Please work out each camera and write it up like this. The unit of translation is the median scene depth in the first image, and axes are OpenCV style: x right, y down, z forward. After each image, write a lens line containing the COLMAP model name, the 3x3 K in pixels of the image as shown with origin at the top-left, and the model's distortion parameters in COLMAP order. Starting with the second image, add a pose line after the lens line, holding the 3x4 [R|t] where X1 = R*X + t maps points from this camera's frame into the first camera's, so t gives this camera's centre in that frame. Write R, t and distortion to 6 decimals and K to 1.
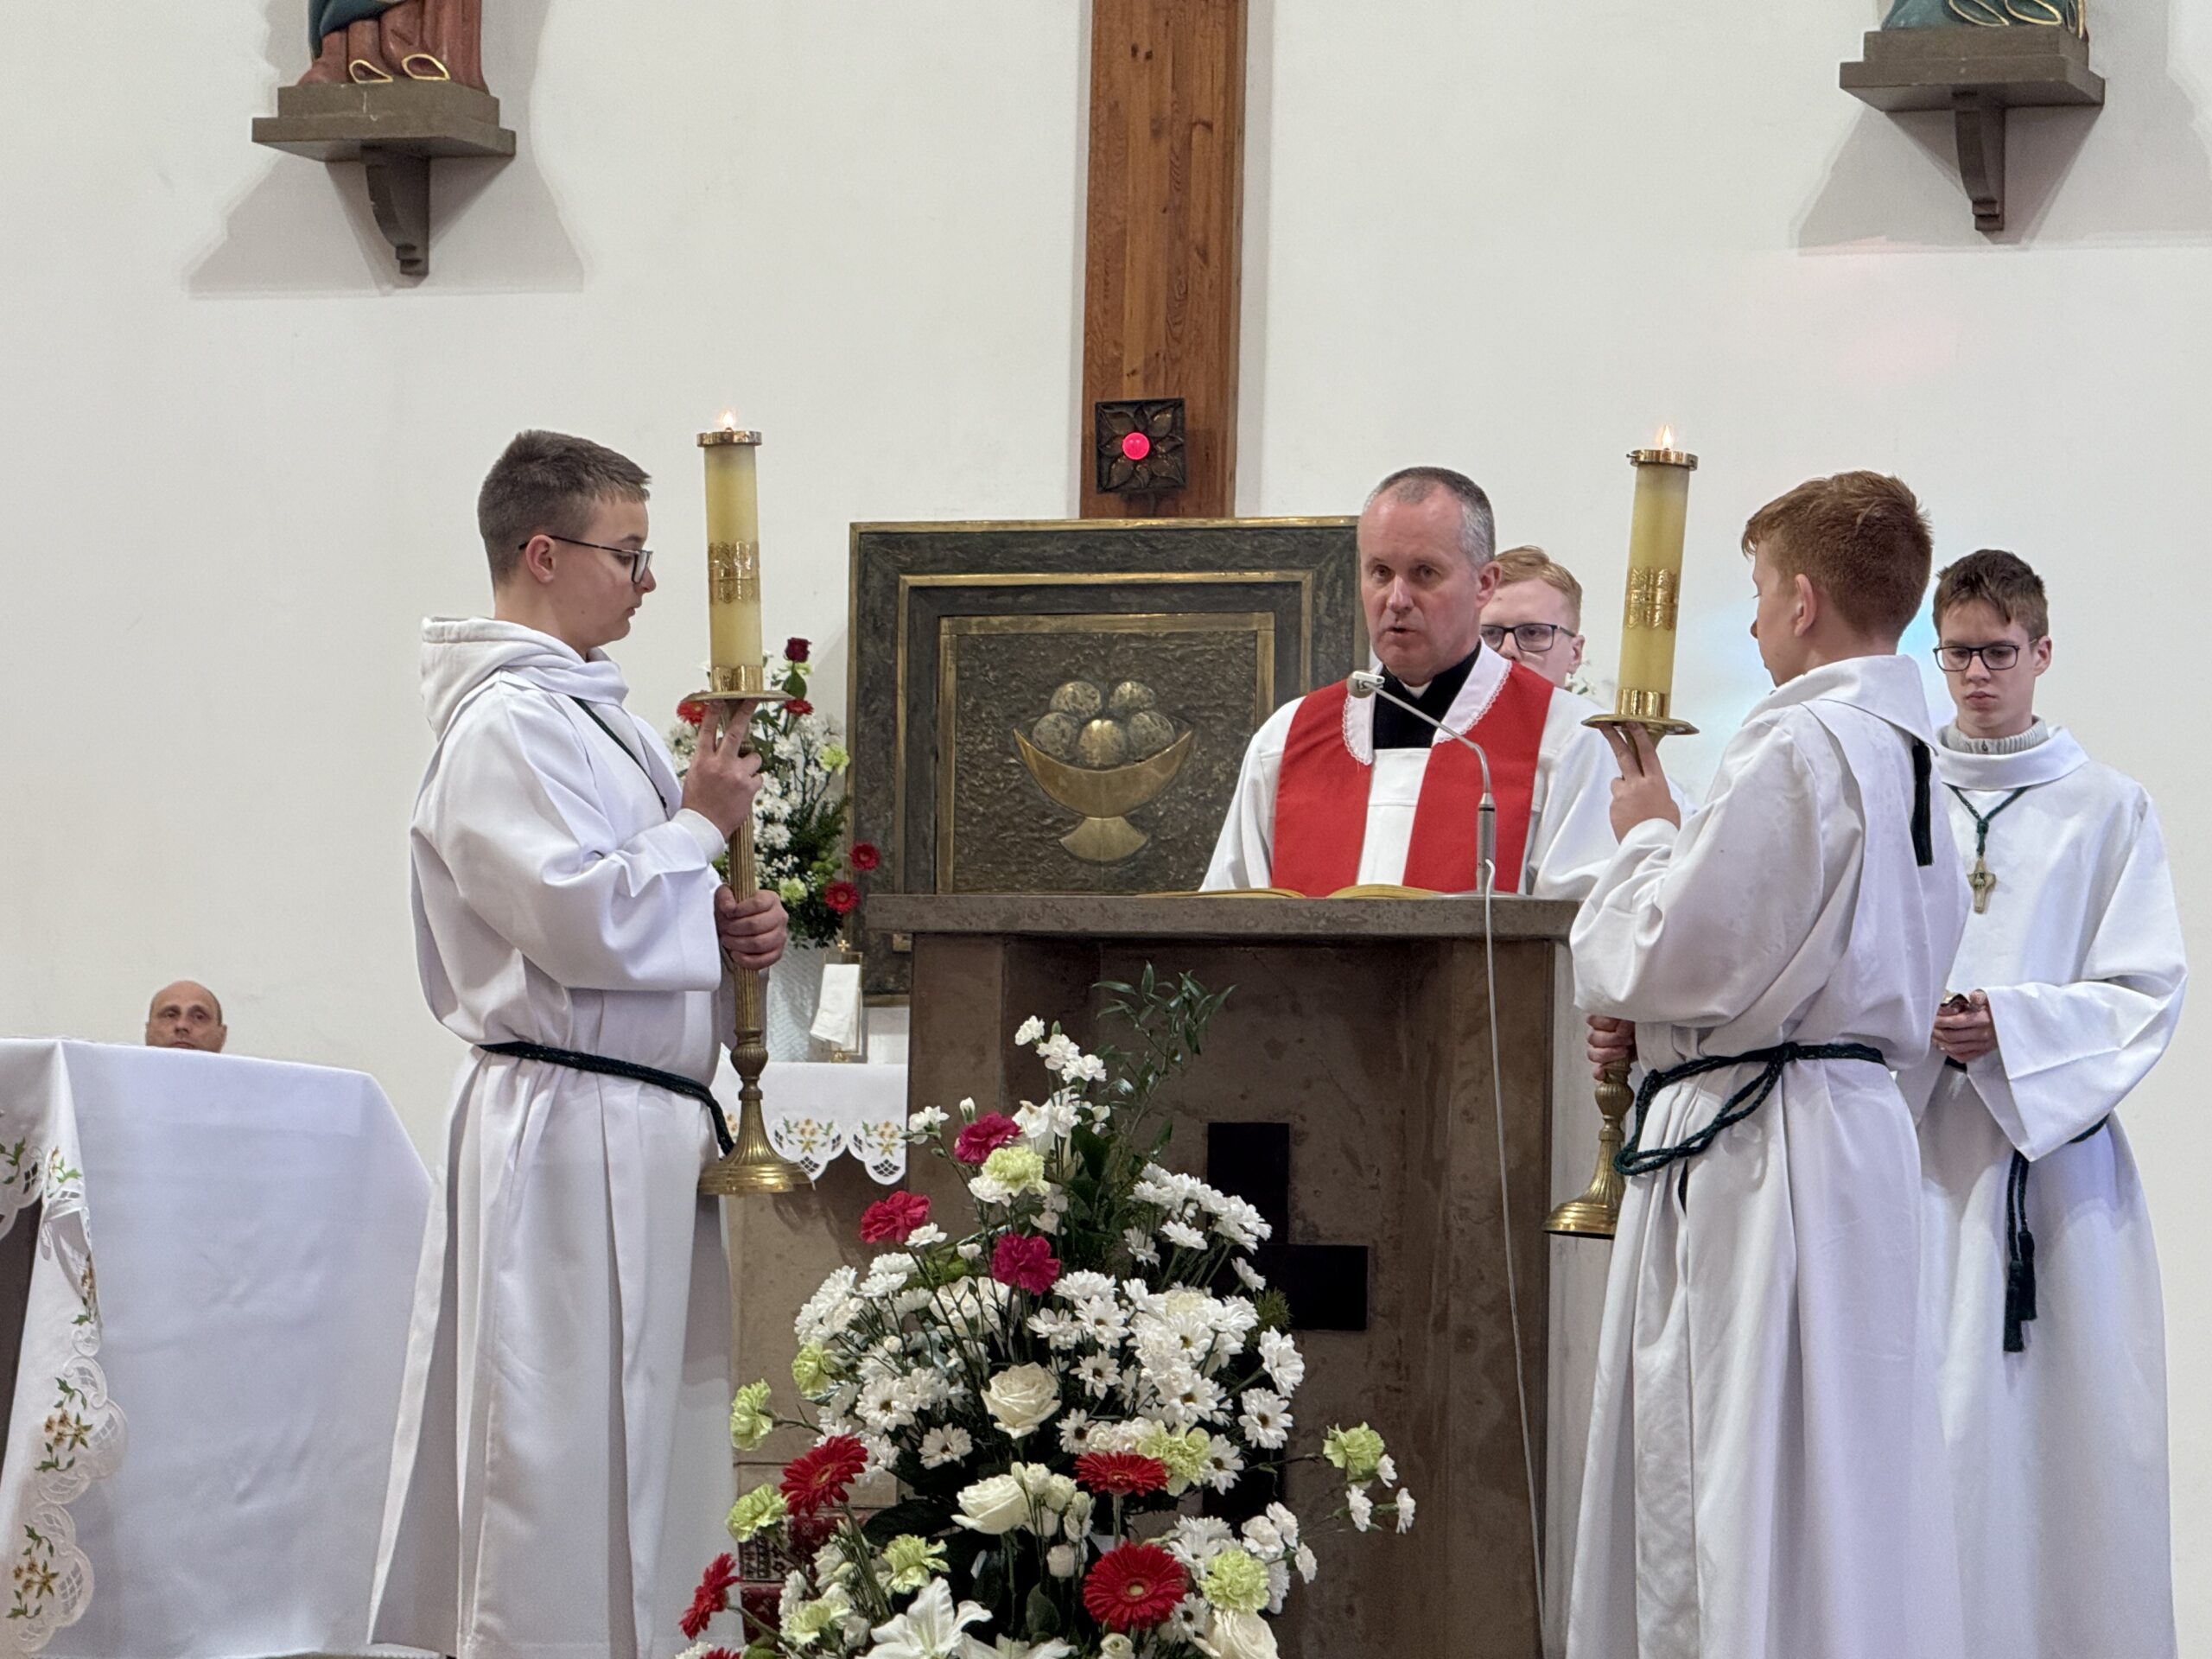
lens RADIAL K [[8280.9, 0, 1106.0], [0, 8280.9, 829.5], [0, 0, 1]] dist [0.215649, -2.920075]
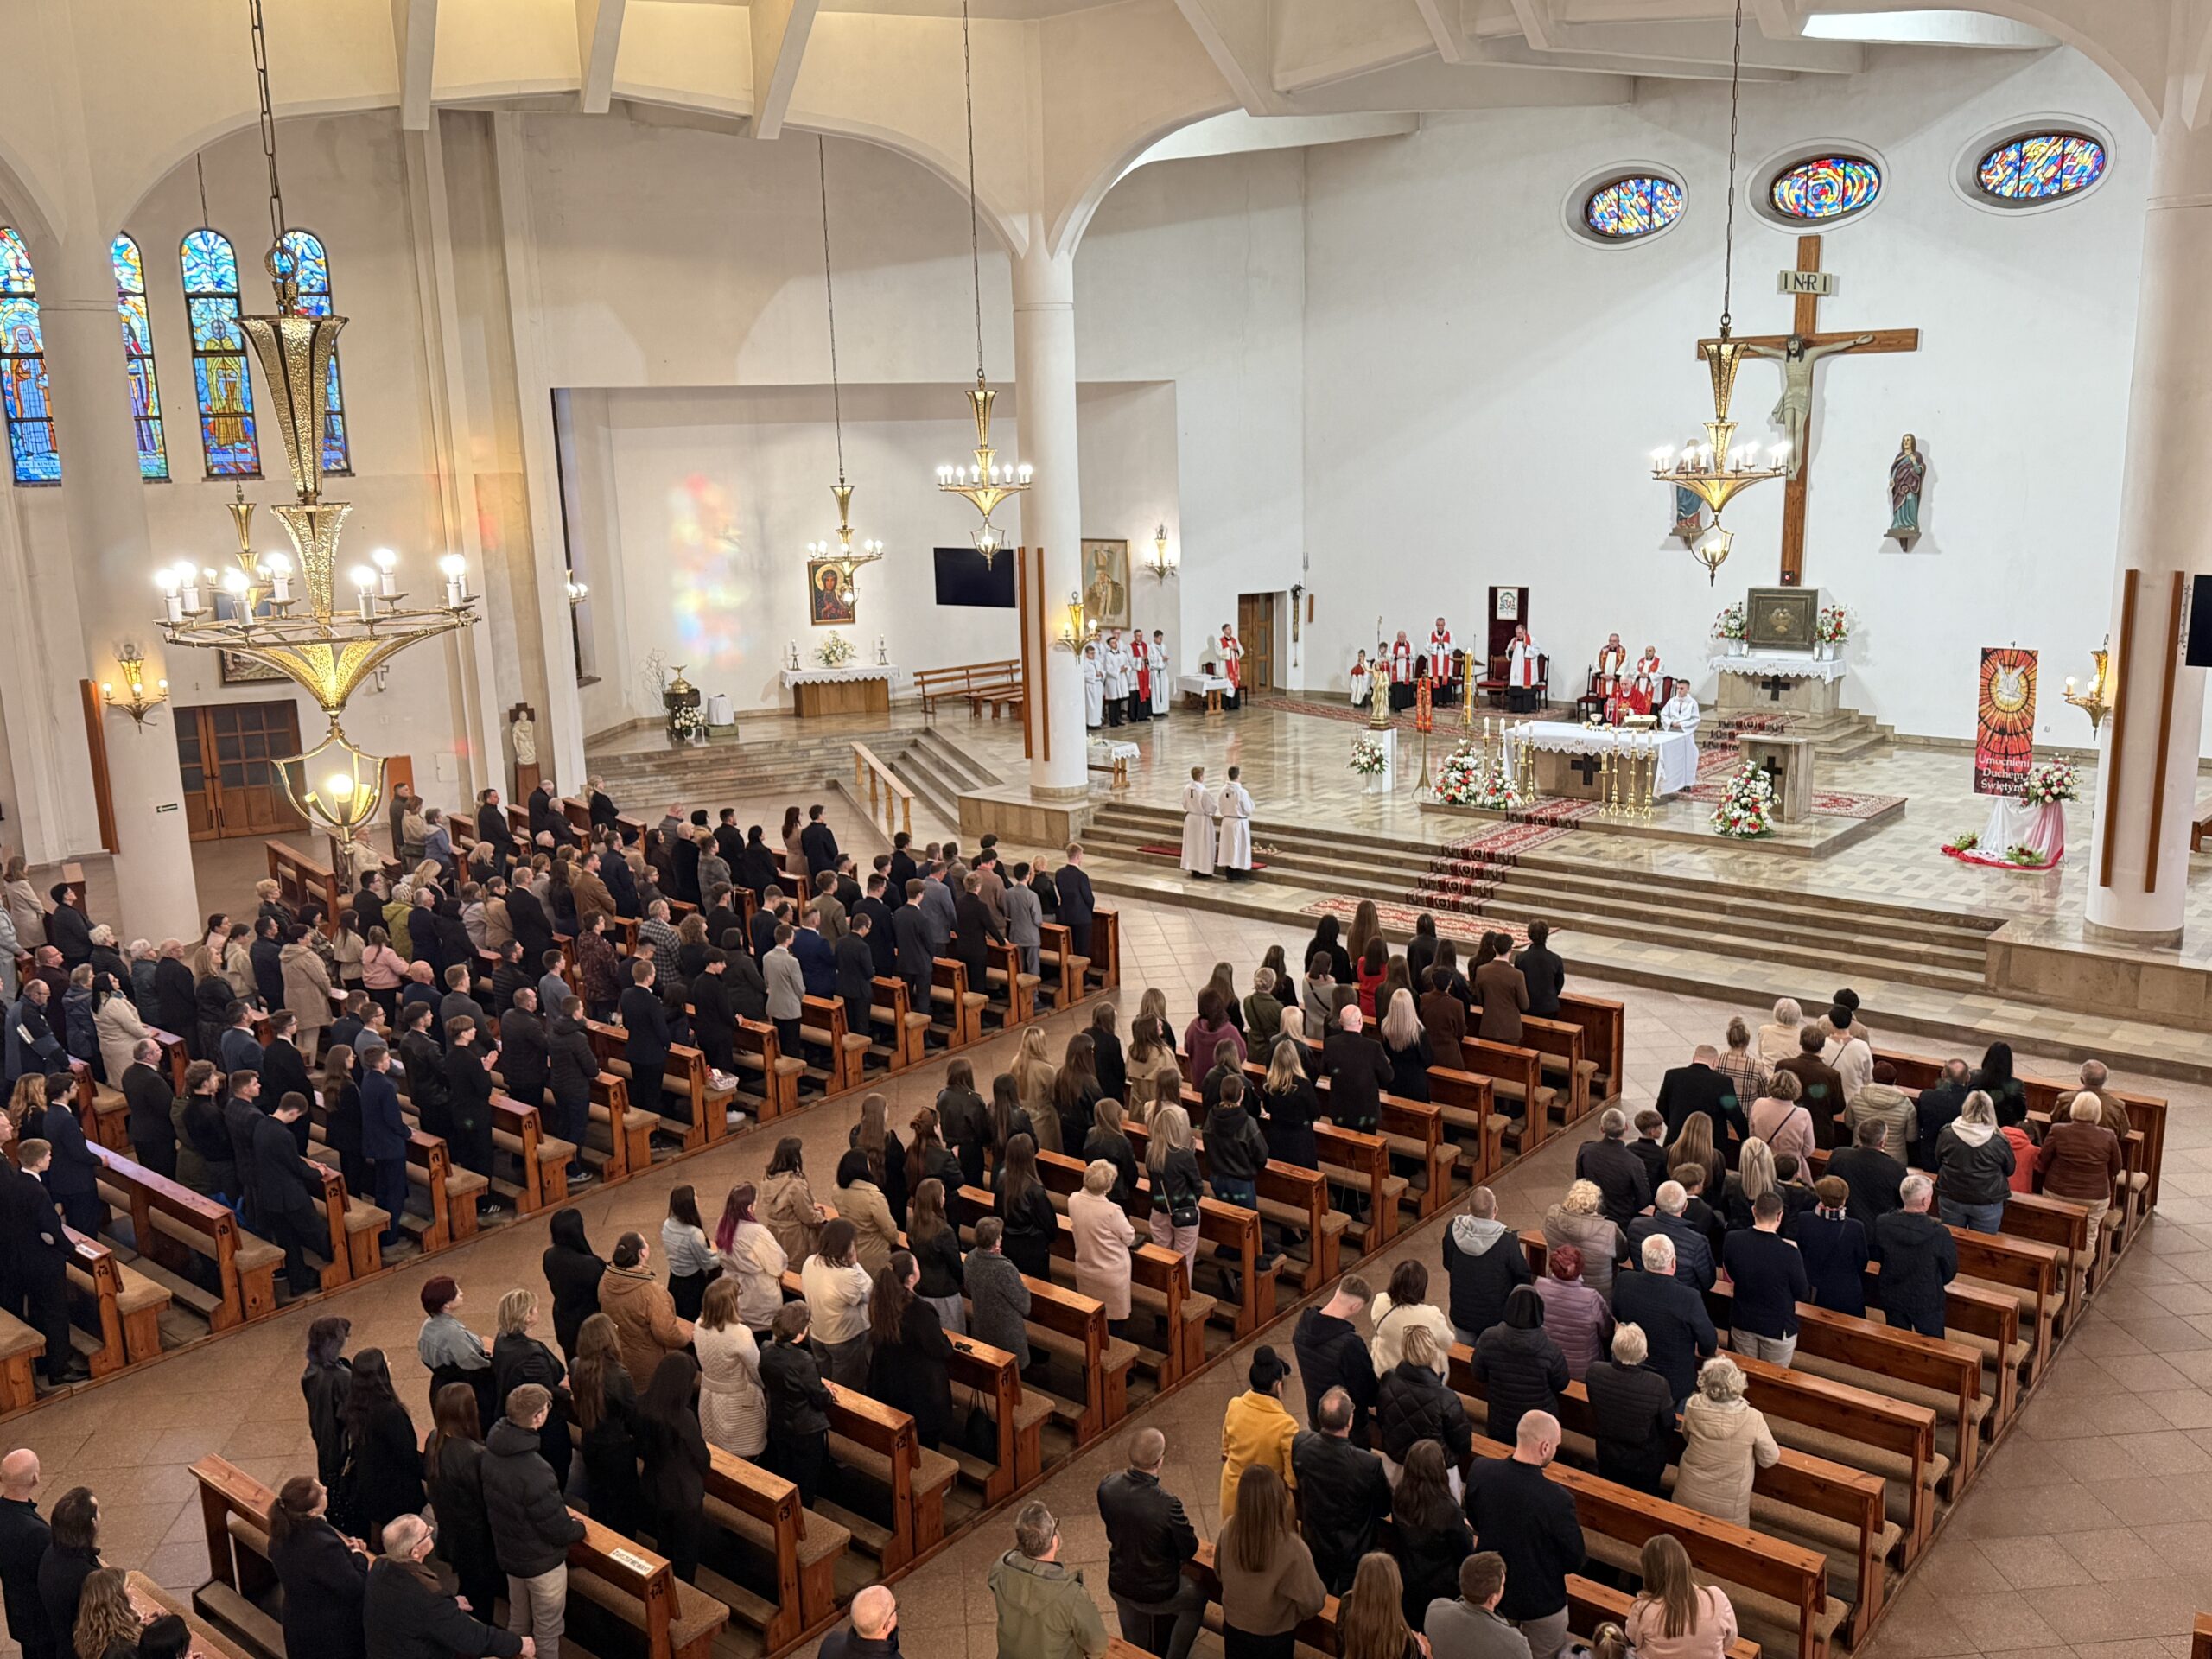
lens RADIAL K [[1831.5, 0, 1106.0], [0, 1831.5, 829.5], [0, 0, 1]] dist [0.162476, -0.306929]
pose [[0.930481, 0.029870, -0.365120, 0.112169], [0.069147, 0.964435, 0.255117, -0.636898], [0.359754, -0.262628, 0.895323, -1.801643]]
